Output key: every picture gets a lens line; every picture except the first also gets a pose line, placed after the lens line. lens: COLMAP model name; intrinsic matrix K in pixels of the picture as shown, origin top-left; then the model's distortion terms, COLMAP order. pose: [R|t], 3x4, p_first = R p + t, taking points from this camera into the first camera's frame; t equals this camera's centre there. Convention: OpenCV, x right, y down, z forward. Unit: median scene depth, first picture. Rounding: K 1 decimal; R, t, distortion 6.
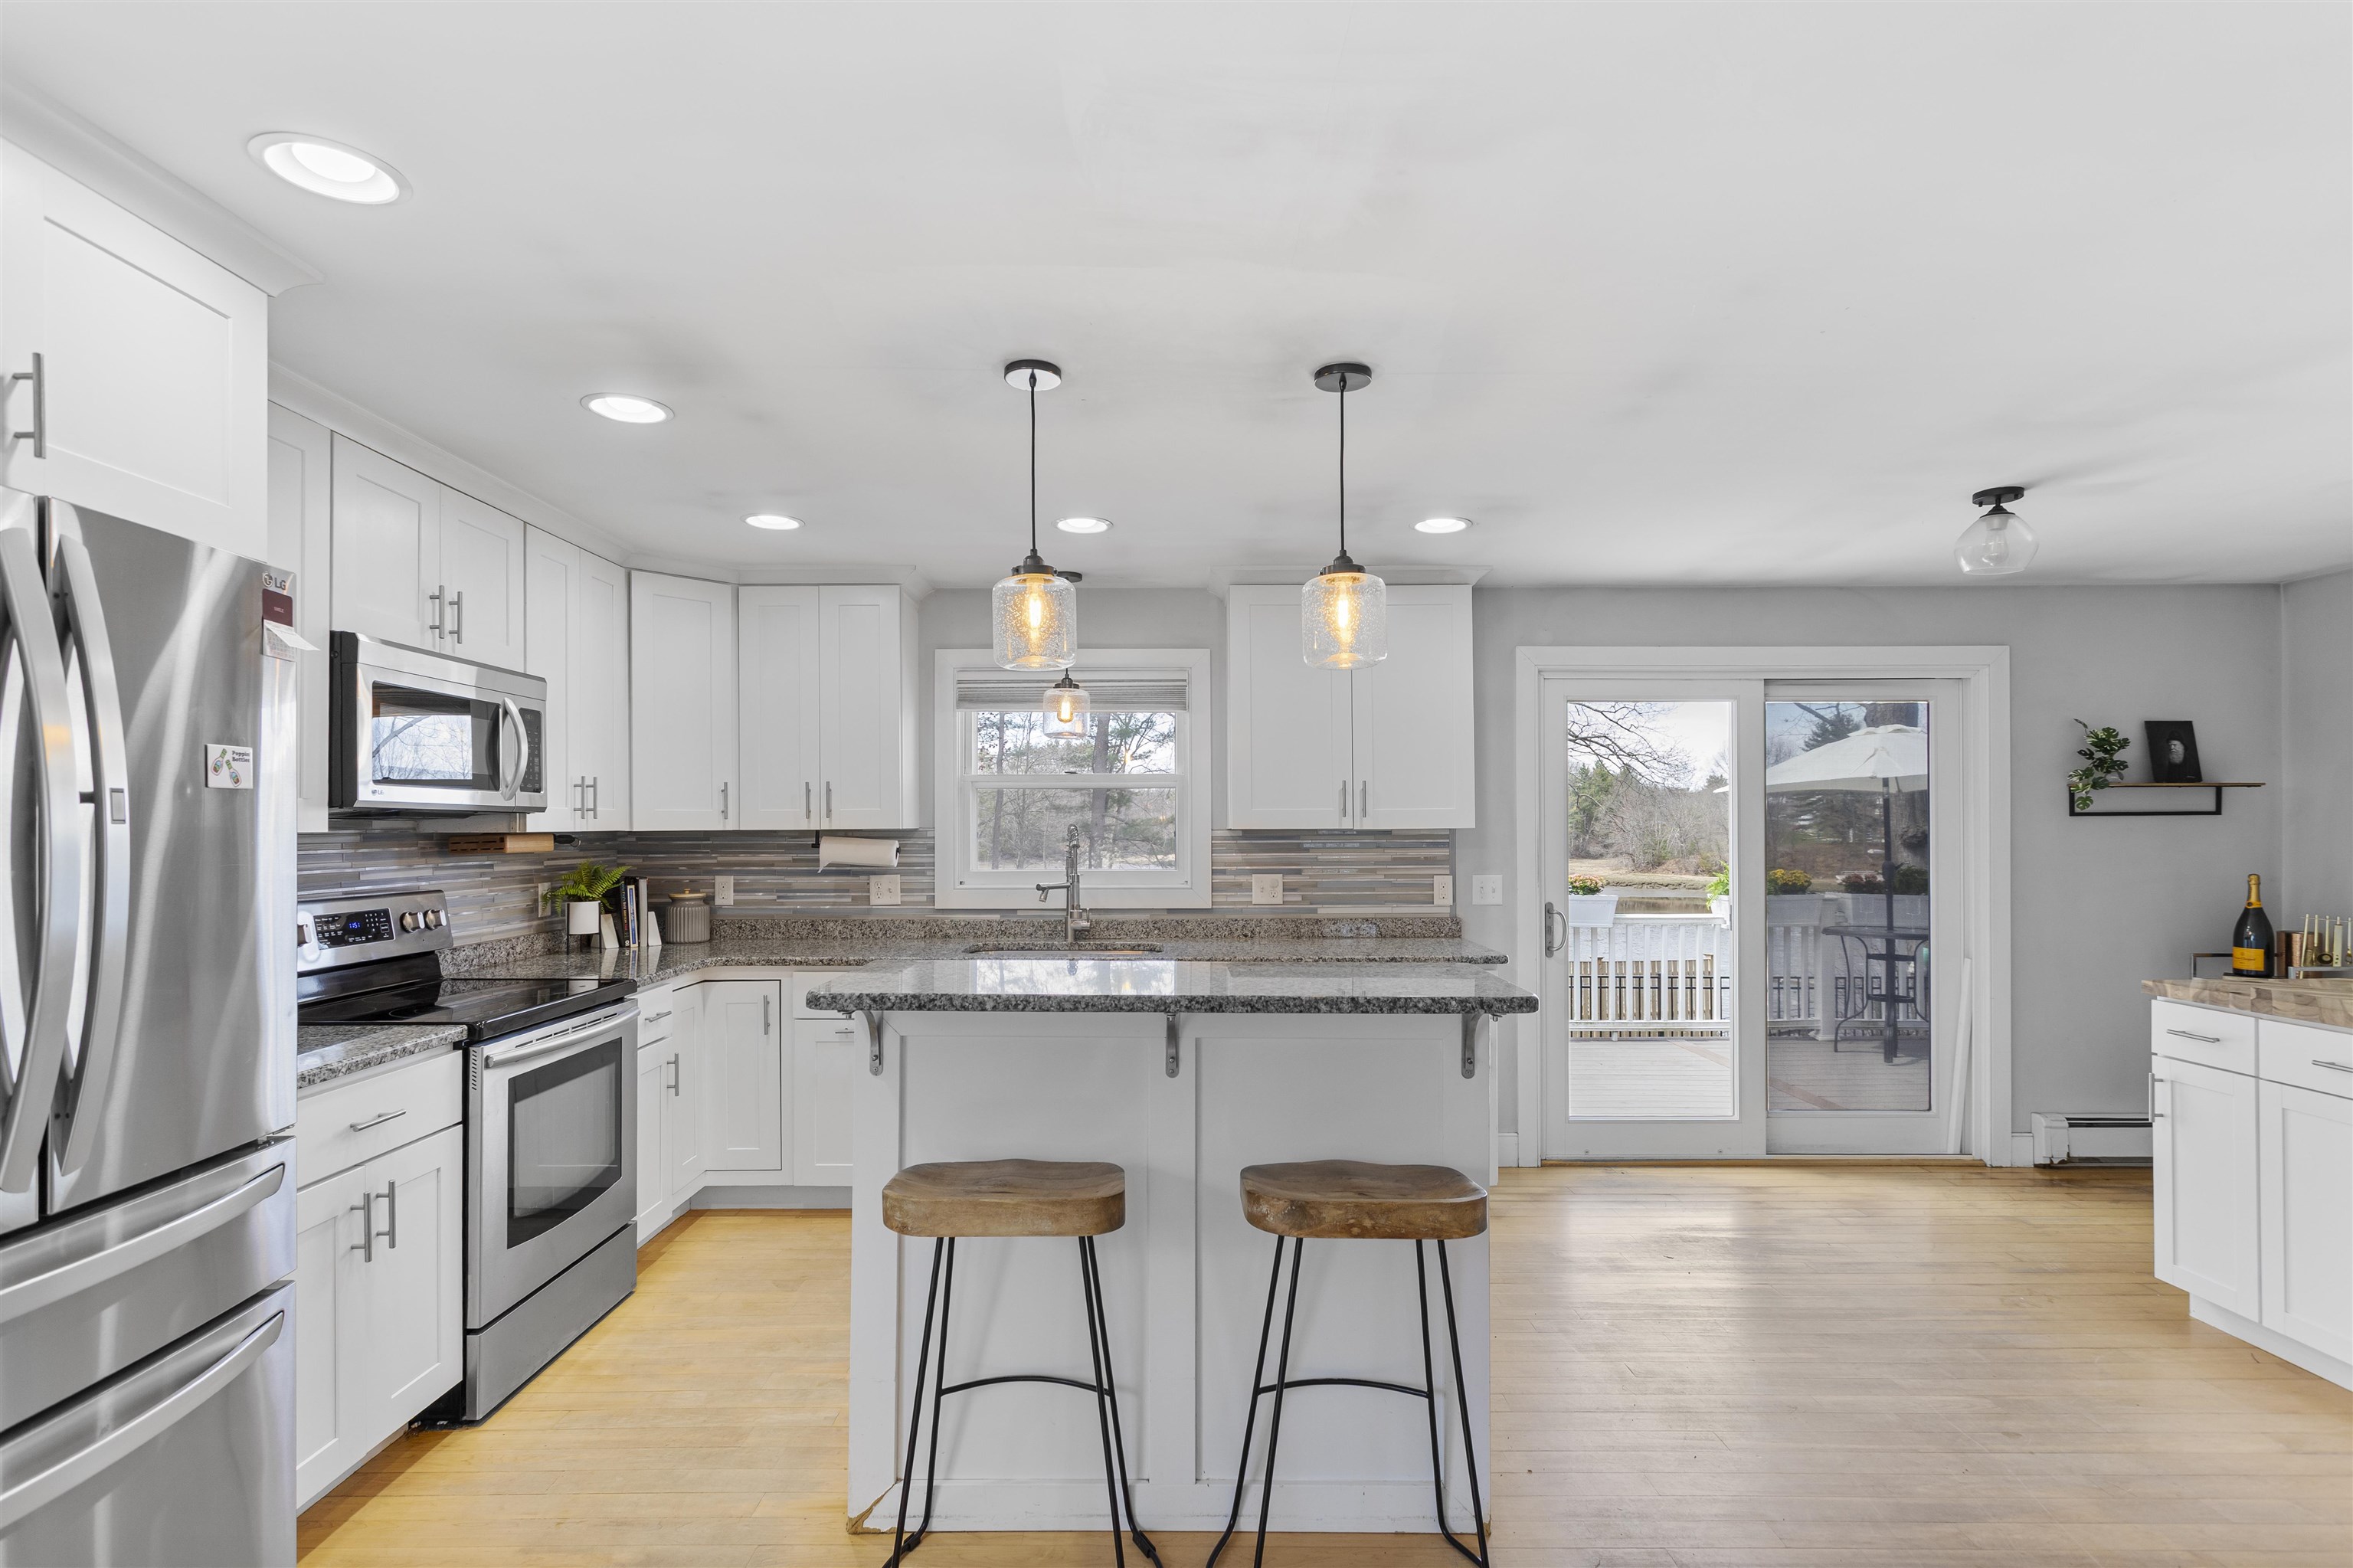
lens RADIAL K [[1134.4, 0, 1178.6], [0, 1134.4, 821.5], [0, 0, 1]] dist [0.002117, 0.000091]
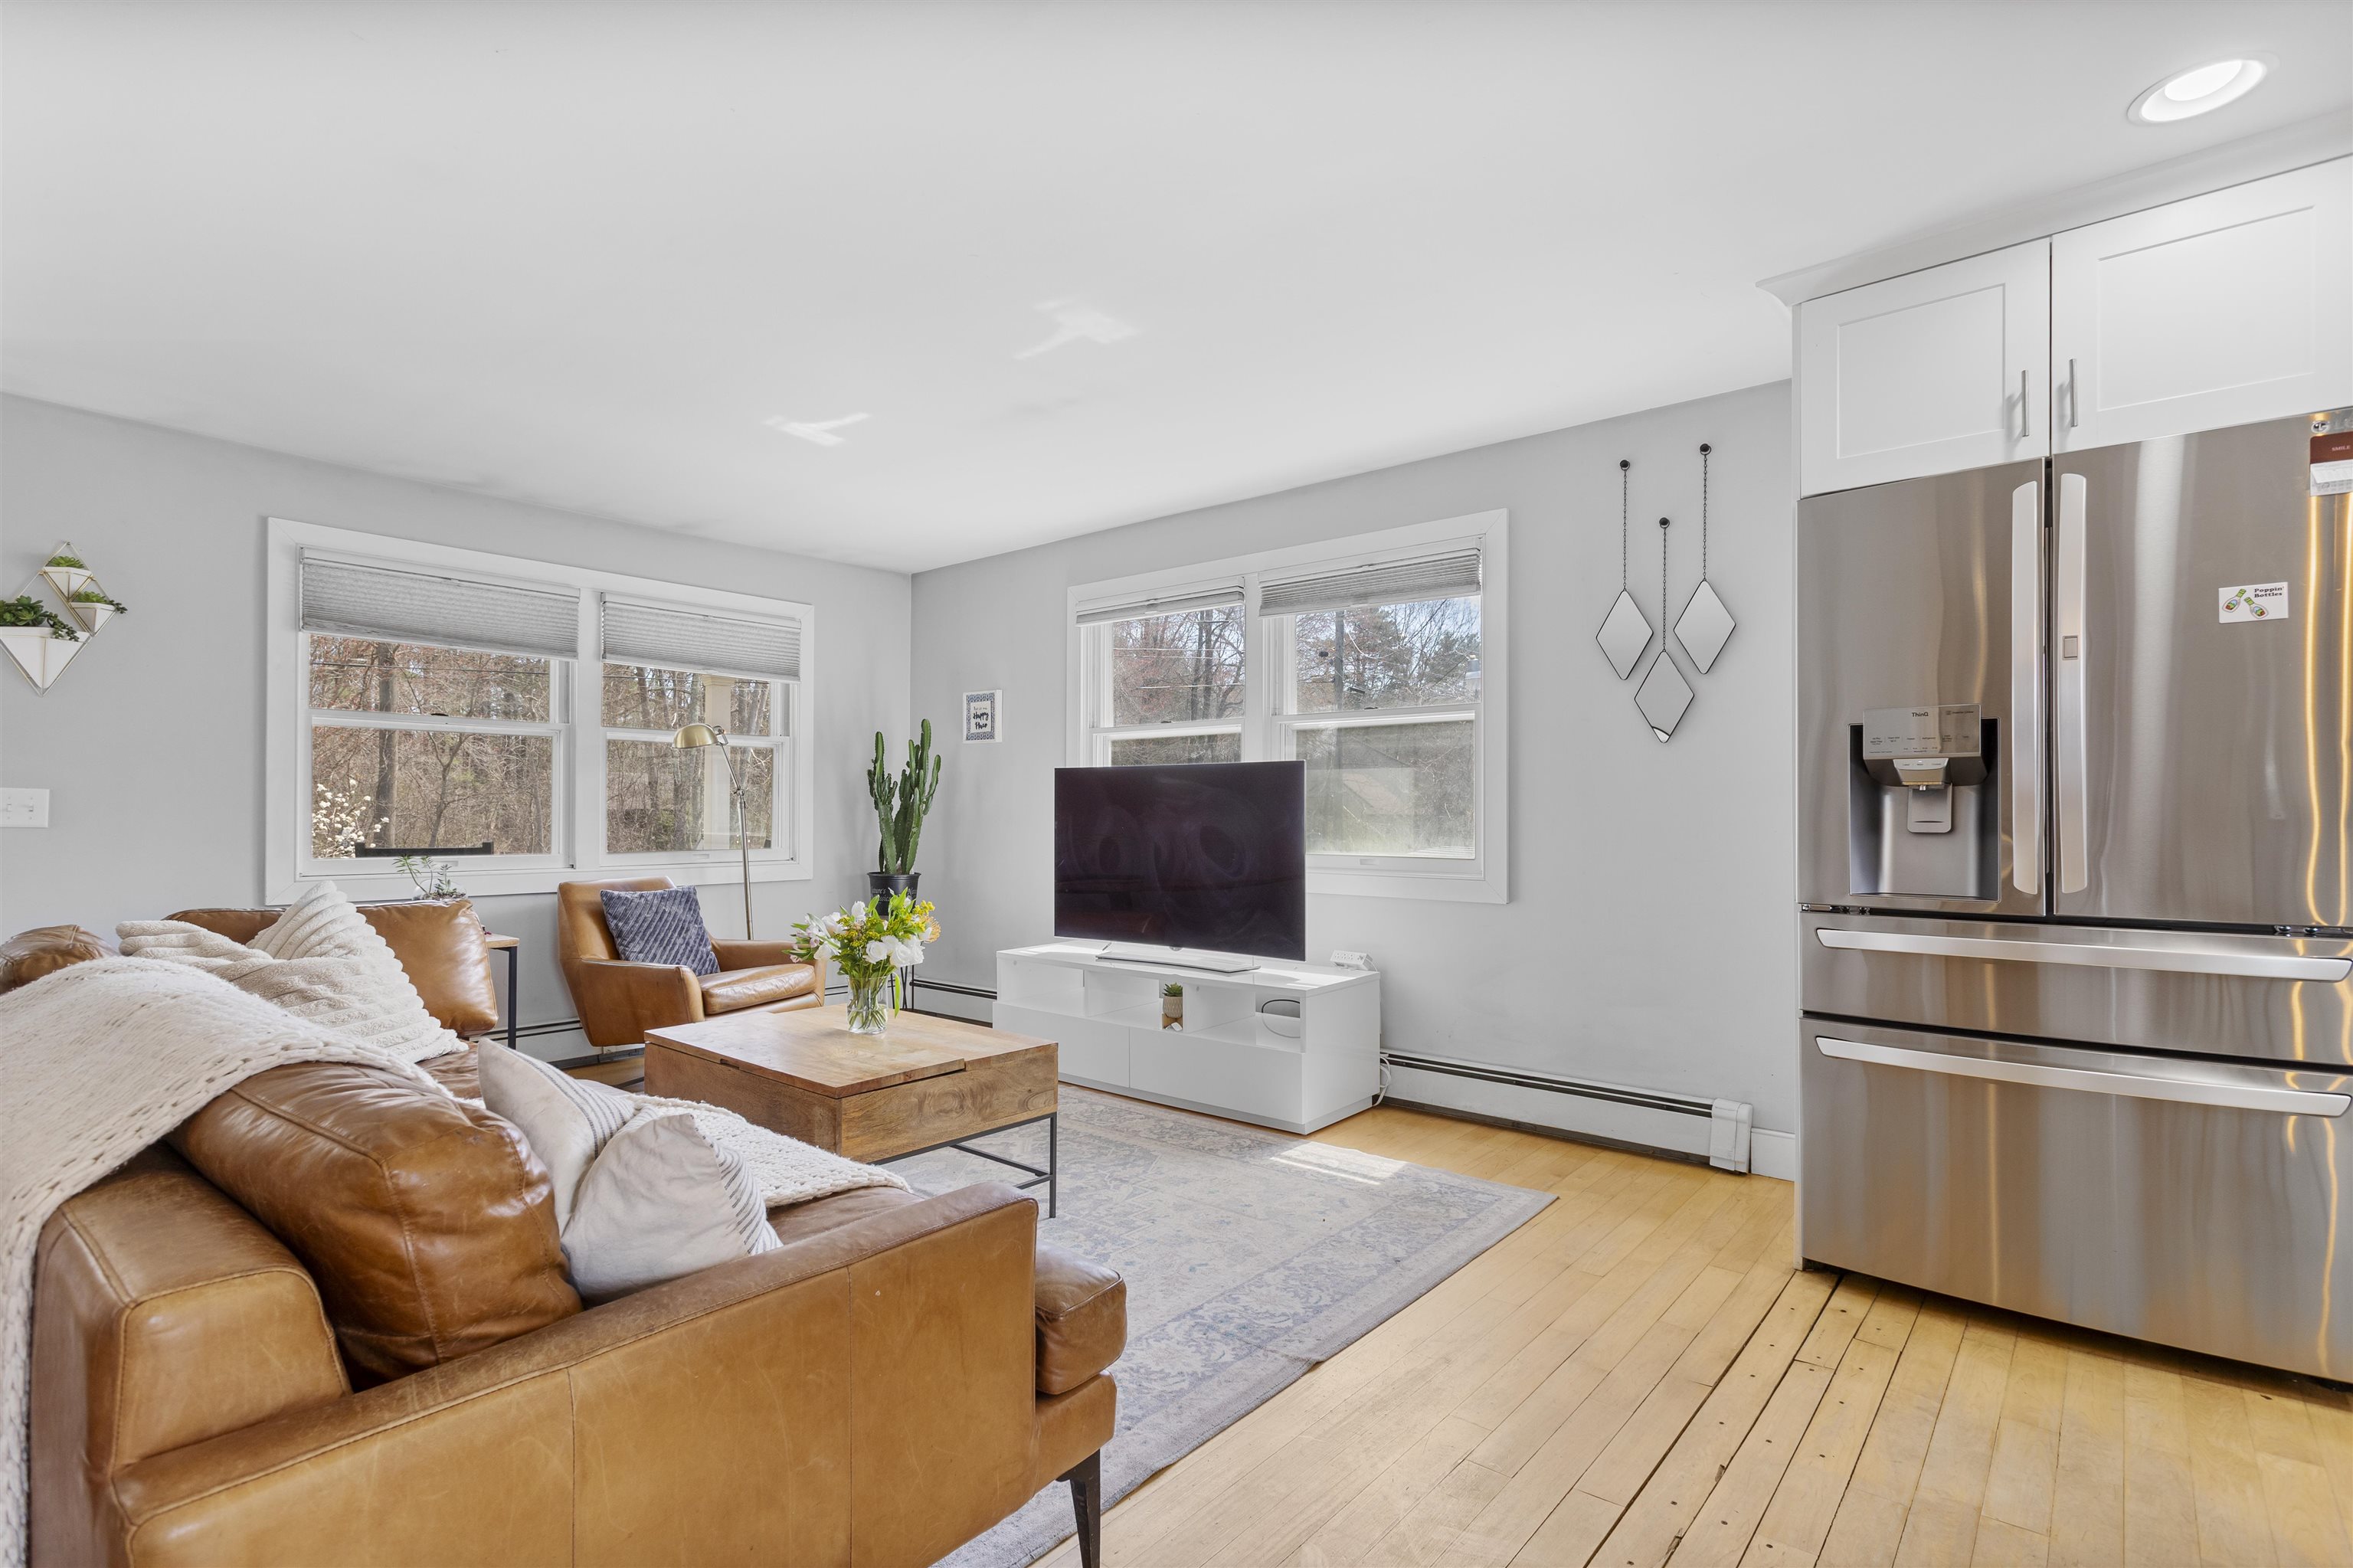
lens RADIAL K [[1115.5, 0, 1174.8], [0, 1115.5, 809.0], [0, 0, 1]] dist [0.002642, 0.000599]
pose [[-0.649430, -0.002940, -0.760416, 0.315750], [0.002143, 0.999981, -0.005696, 0.068744], [0.760419, -0.005329, -0.649411, 0.358511]]
